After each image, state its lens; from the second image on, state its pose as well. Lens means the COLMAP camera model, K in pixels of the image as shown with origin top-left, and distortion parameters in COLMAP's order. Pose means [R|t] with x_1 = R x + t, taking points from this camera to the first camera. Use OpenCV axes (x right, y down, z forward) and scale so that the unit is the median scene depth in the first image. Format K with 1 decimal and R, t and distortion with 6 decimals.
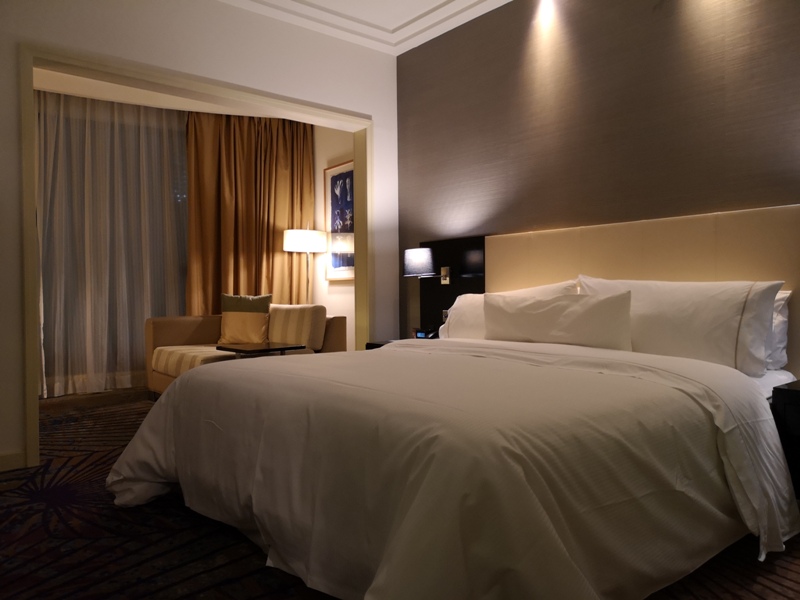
lens RADIAL K [[626.9, 0, 407.0], [0, 626.9, 300.5], [0, 0, 1]] dist [0.033343, -0.040466]
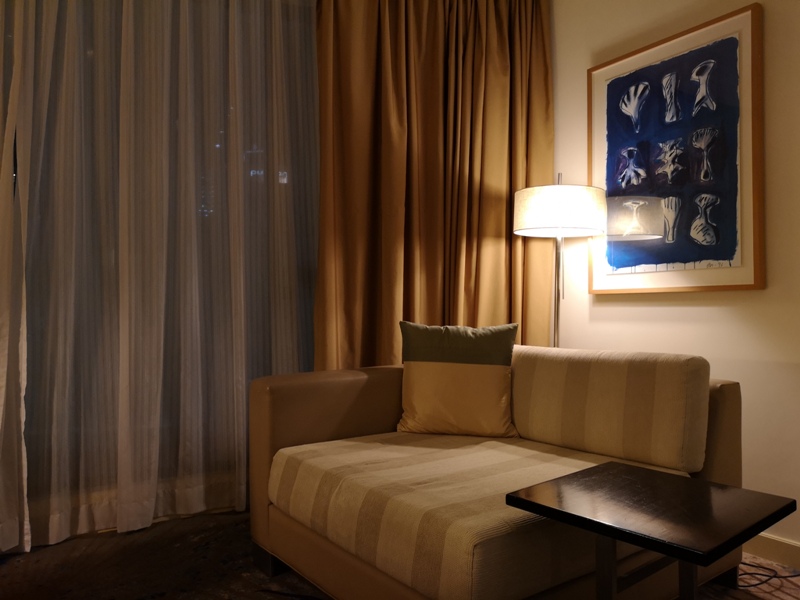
lens RADIAL K [[626.9, 0, 394.7], [0, 626.9, 301.2], [0, 0, 1]] dist [0.033343, -0.040466]
pose [[0.998212, 0.004314, -0.059612, -0.263721], [-0.005829, 0.999664, -0.025264, -0.013541], [0.059483, 0.025566, 0.997902, 0.519005]]
